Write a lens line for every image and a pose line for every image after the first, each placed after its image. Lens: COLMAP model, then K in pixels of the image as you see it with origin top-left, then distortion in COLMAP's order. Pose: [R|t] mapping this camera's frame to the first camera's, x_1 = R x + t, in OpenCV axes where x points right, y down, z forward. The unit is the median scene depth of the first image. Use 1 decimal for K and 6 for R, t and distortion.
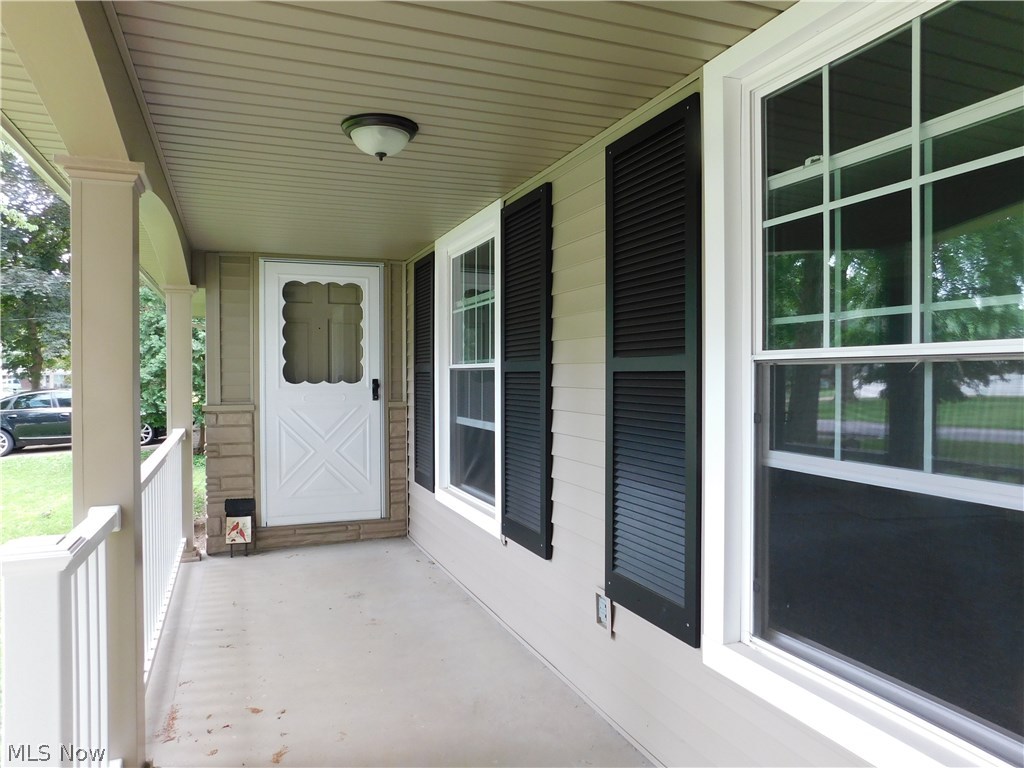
lens RADIAL K [[705.9, 0, 512.0], [0, 705.9, 384.0], [0, 0, 1]] dist [-0.002915, -0.000678]
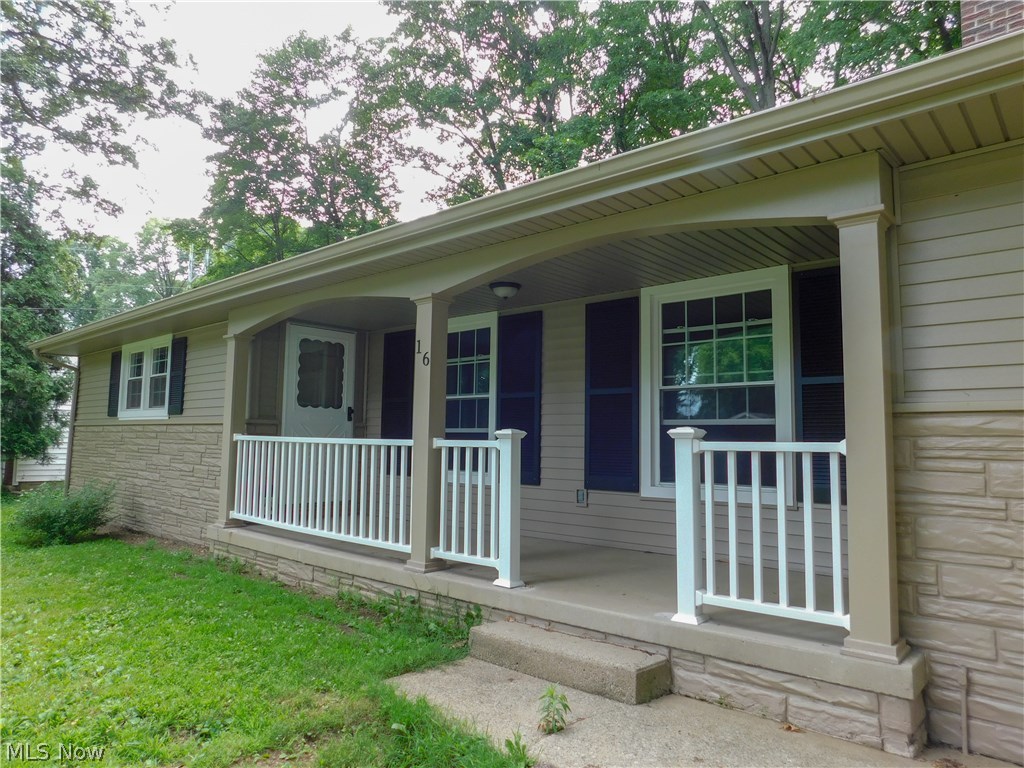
lens RADIAL K [[690.1, 0, 512.0], [0, 690.1, 384.0], [0, 0, 1]] dist [0.000504, 0.000185]
pose [[0.892824, 0.056218, 0.446884, -1.126648], [-0.012662, 0.994920, -0.099865, 0.179740], [-0.450228, 0.083503, 0.889001, -0.975807]]
